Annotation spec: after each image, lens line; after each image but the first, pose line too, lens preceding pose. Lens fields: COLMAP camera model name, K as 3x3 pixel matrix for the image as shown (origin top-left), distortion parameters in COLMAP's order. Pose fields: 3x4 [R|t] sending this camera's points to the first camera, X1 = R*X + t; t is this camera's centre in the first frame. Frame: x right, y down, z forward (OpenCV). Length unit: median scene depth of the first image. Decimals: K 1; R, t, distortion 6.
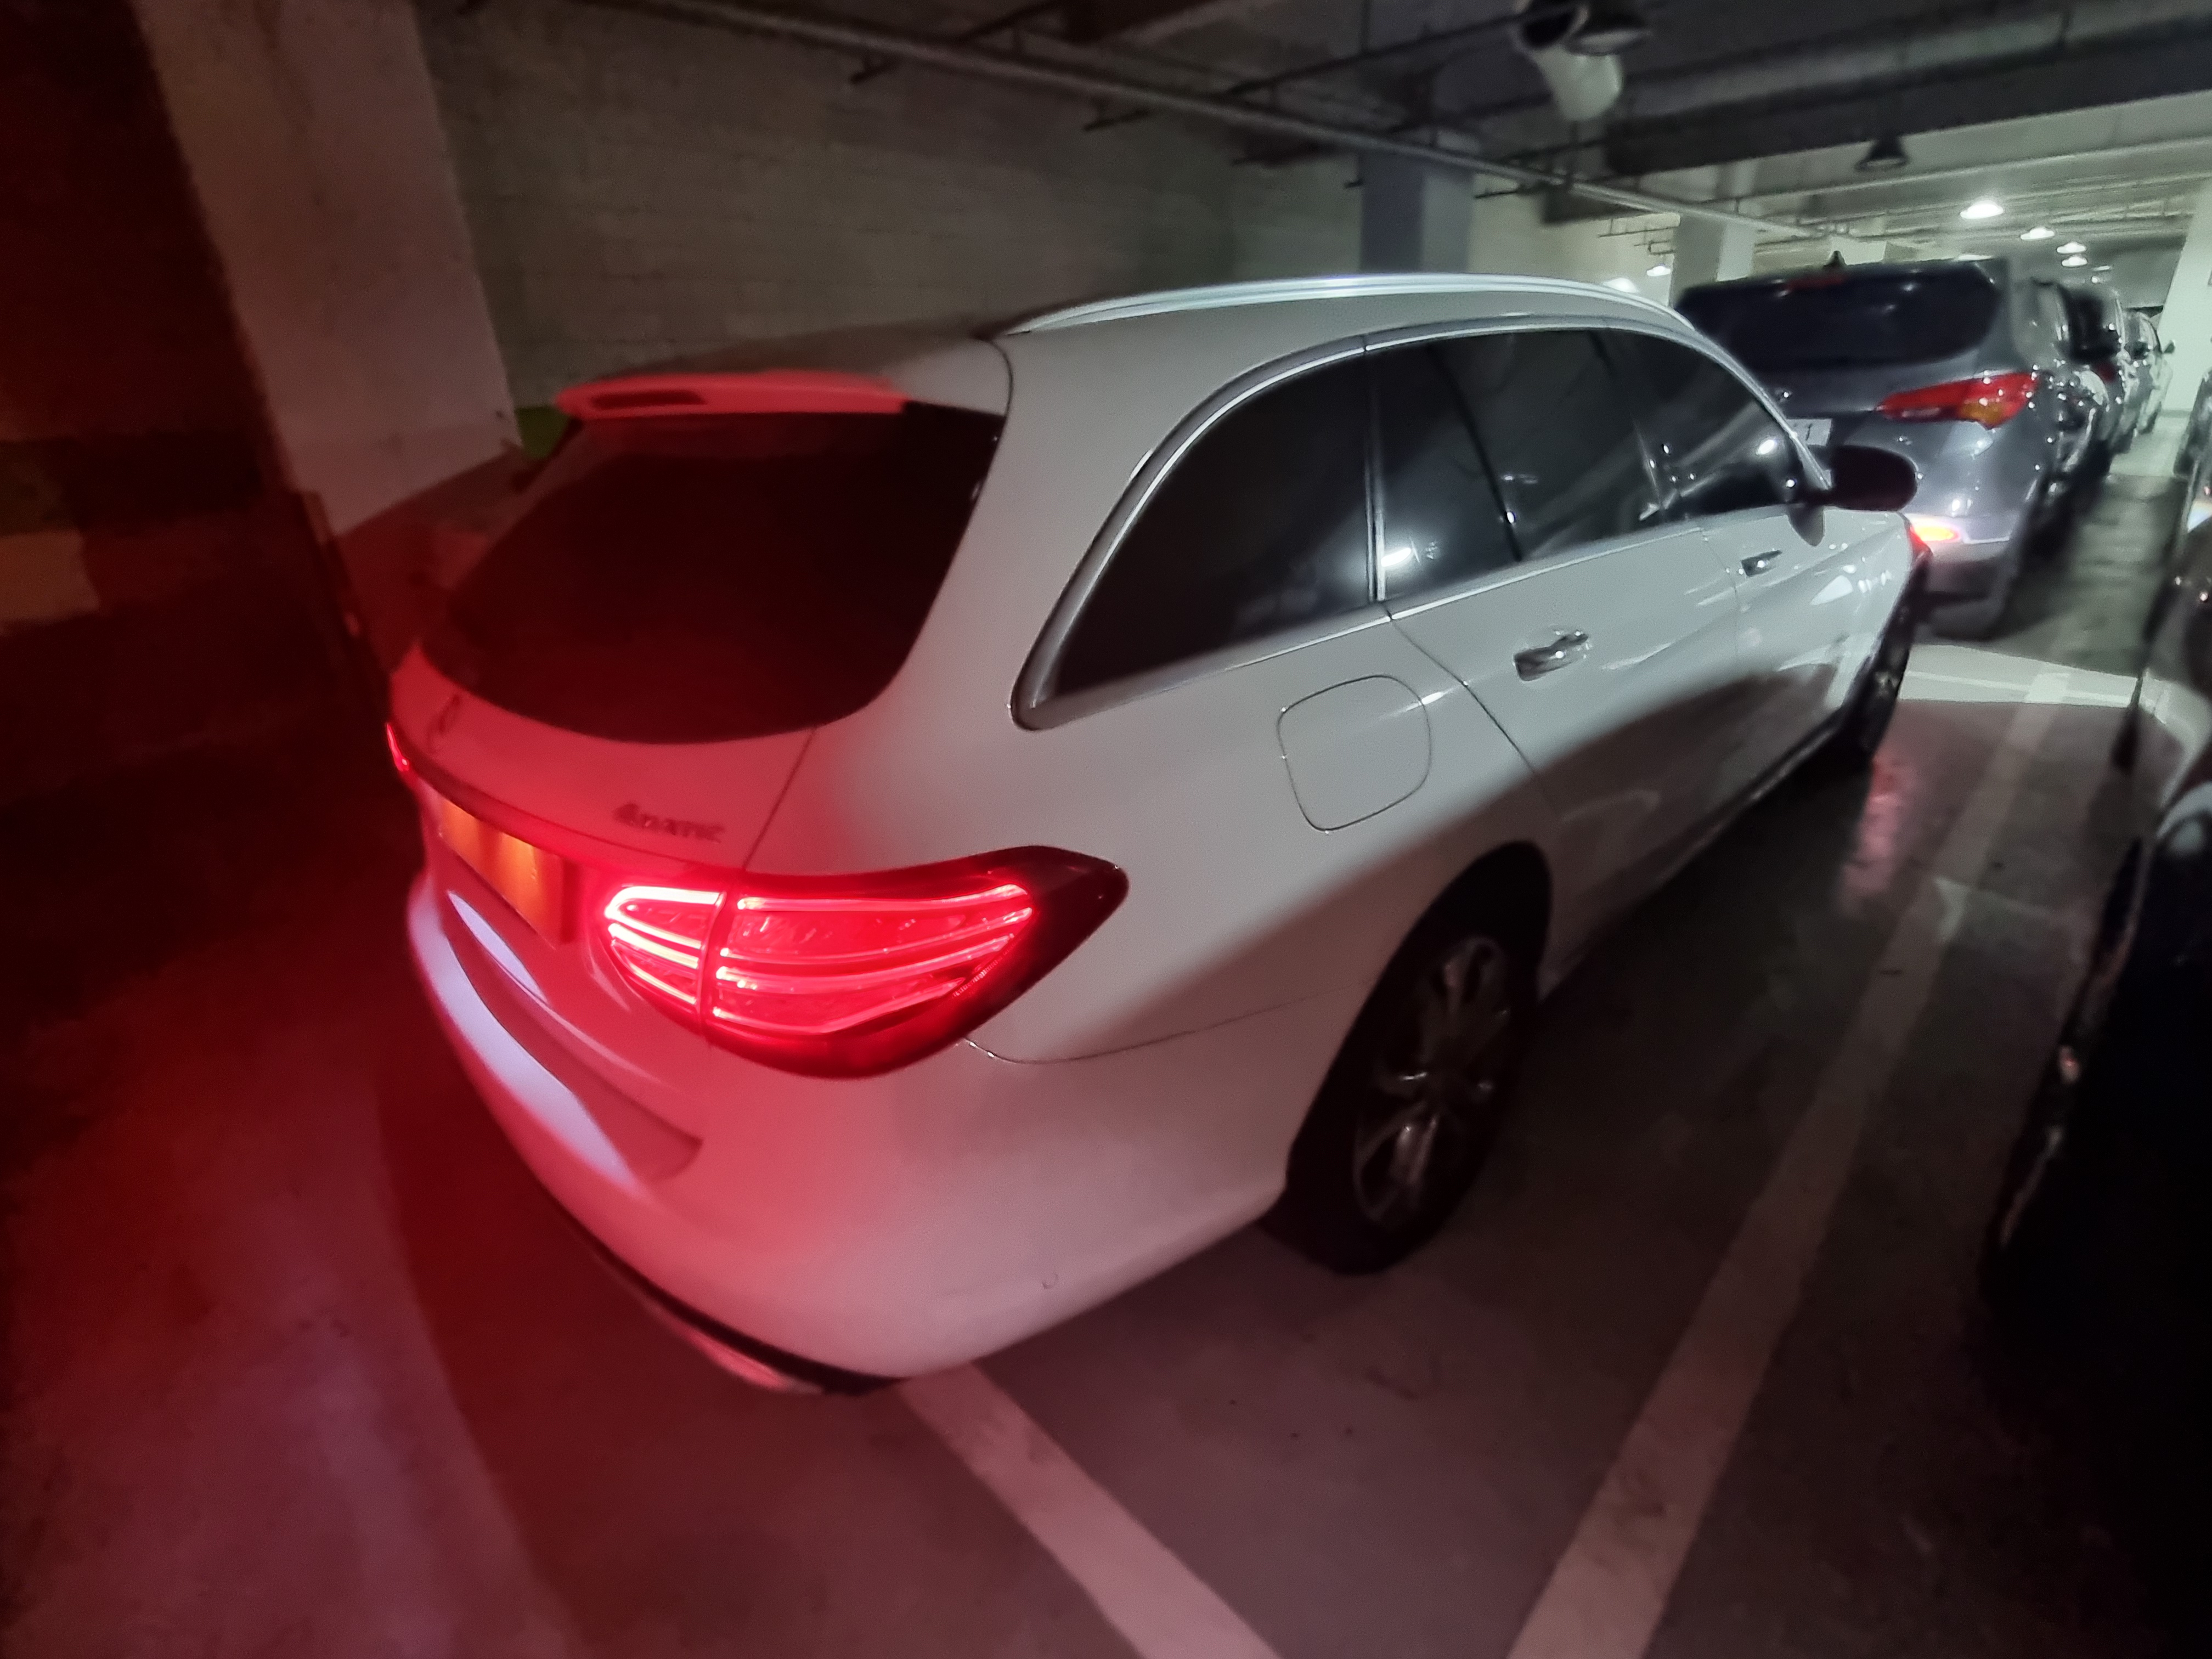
lens RADIAL K [[1029.4, 0, 1116.0], [0, 1029.4, 840.4], [0, 0, 1]] dist [0.001369, -0.000039]
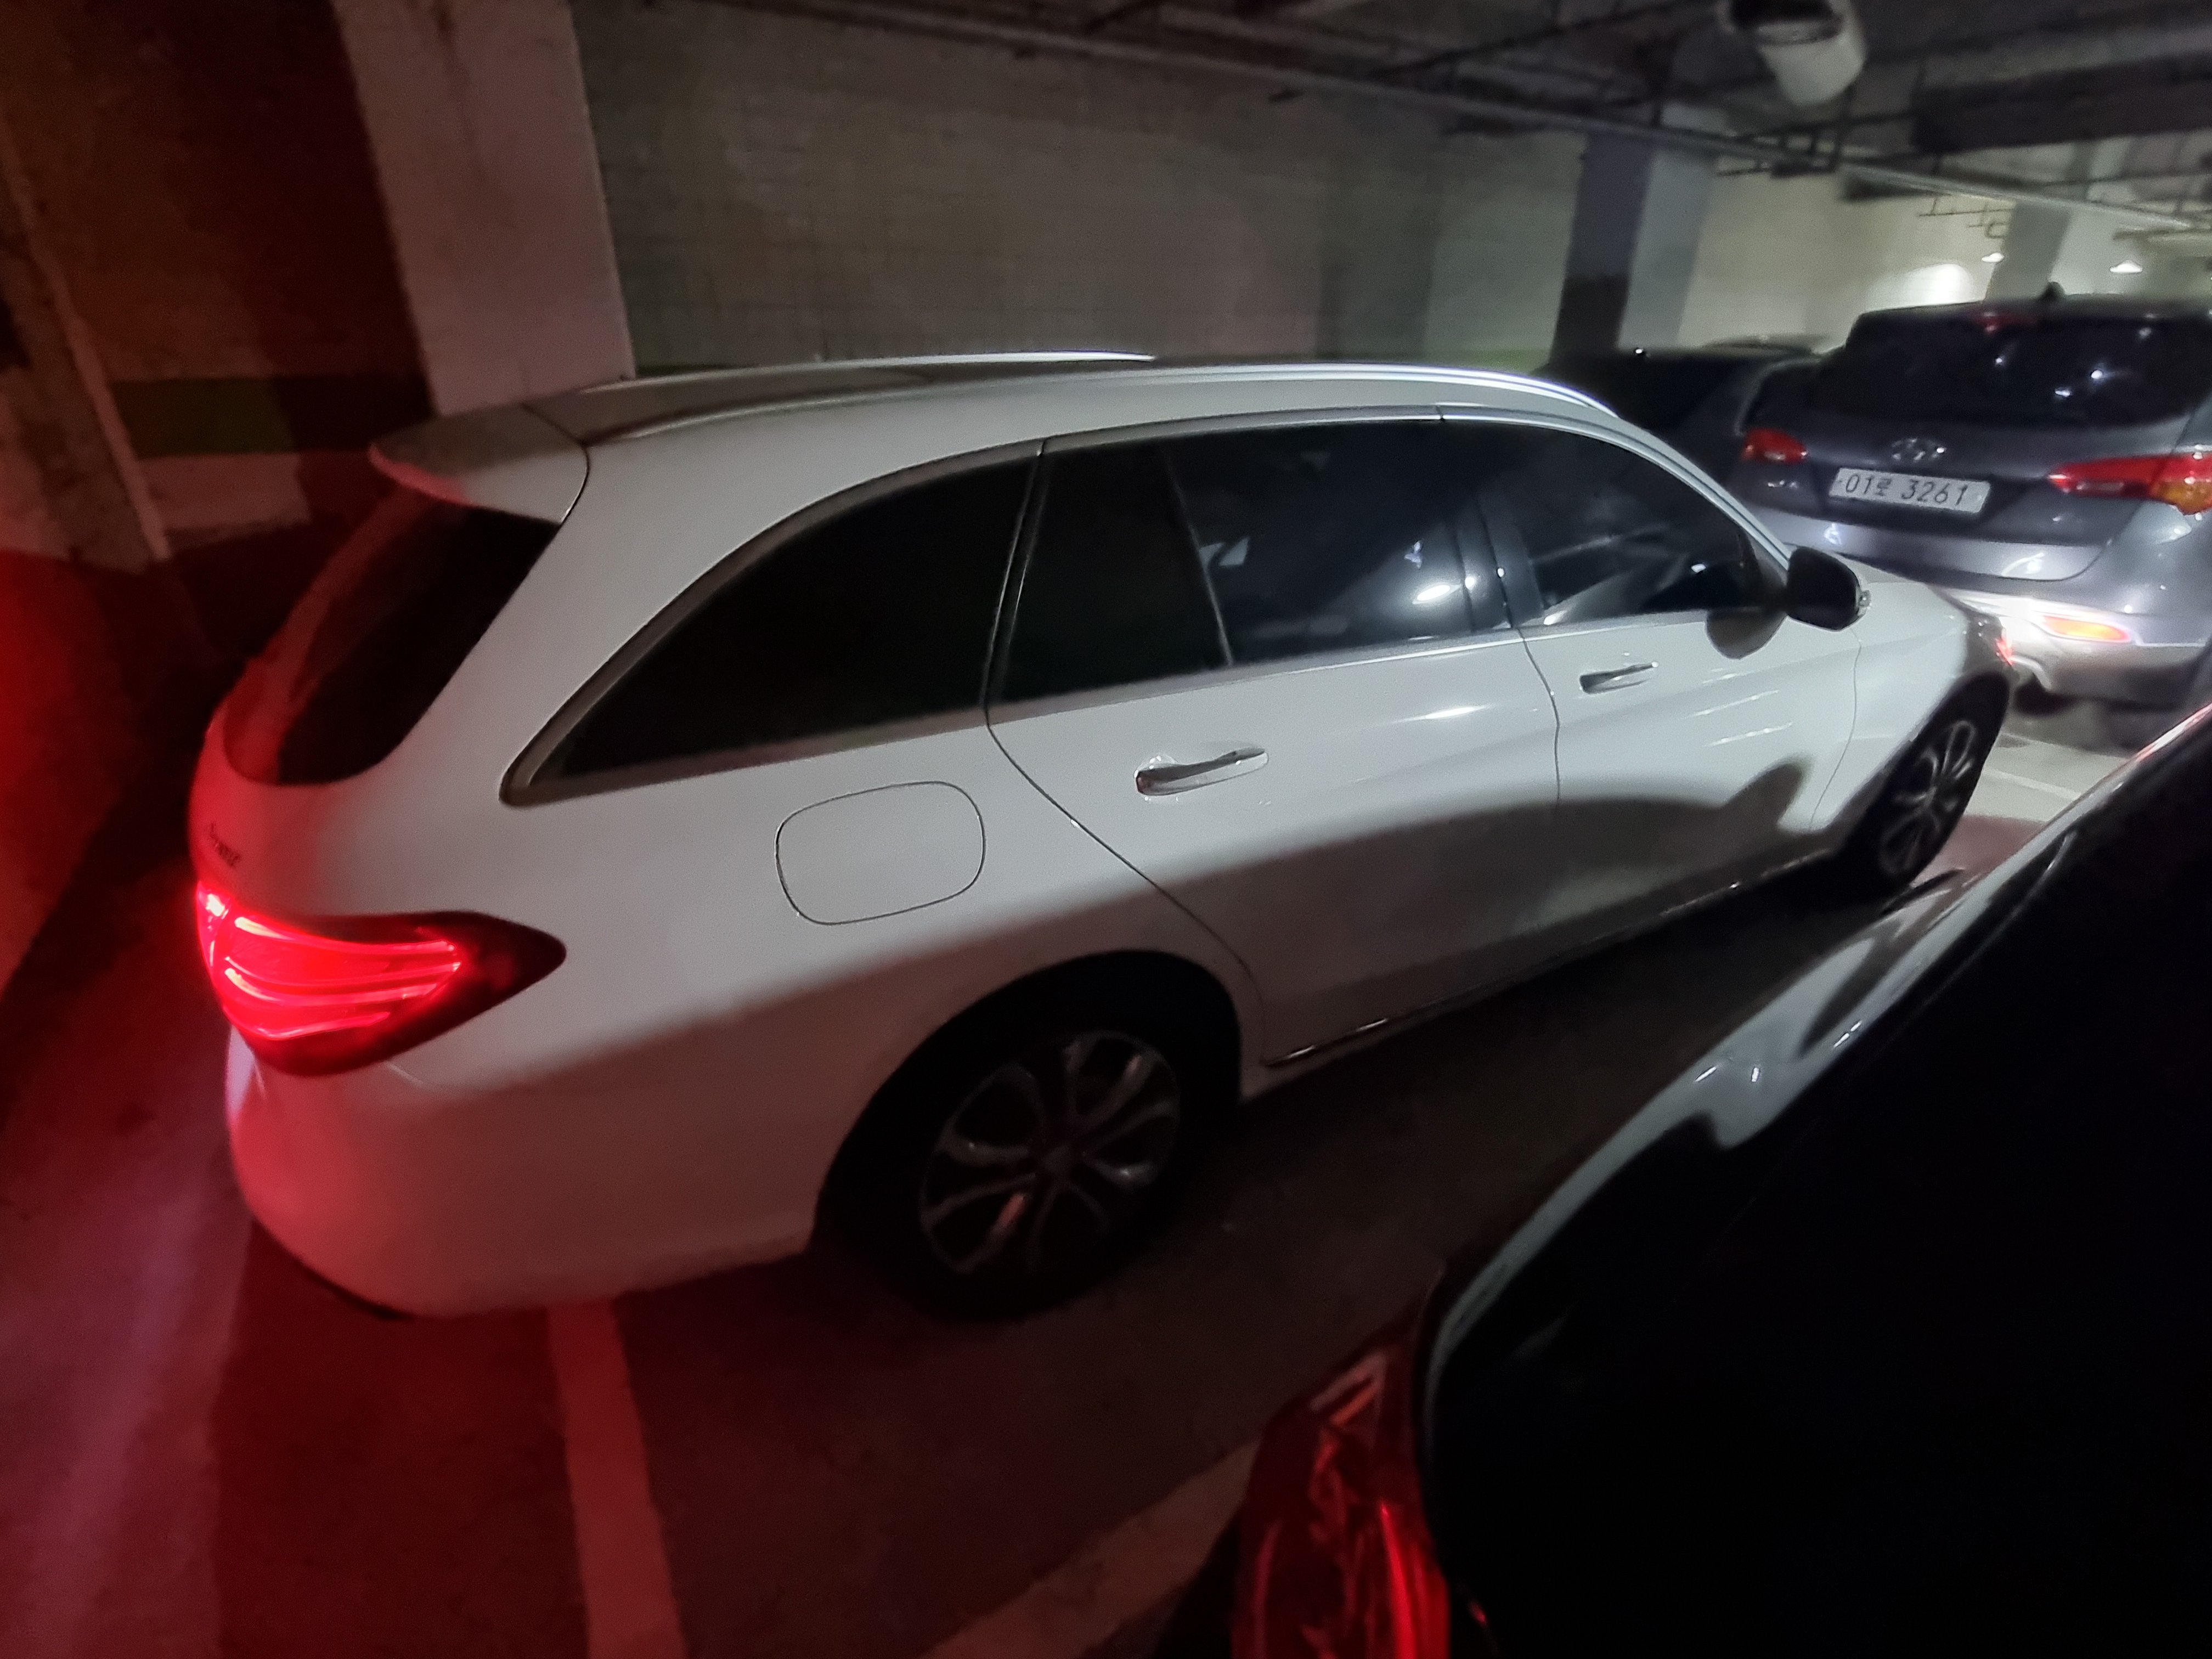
lens RADIAL K [[1062.8, 0, 1107.8], [0, 1062.8, 819.8], [0, 0, 1]] dist [0.002314, -0.009769]
pose [[0.970844, 0.144475, -0.191281, 0.191258], [-0.141458, 0.989507, 0.029405, -0.053513], [0.193523, -0.001489, 0.981095, -0.009394]]
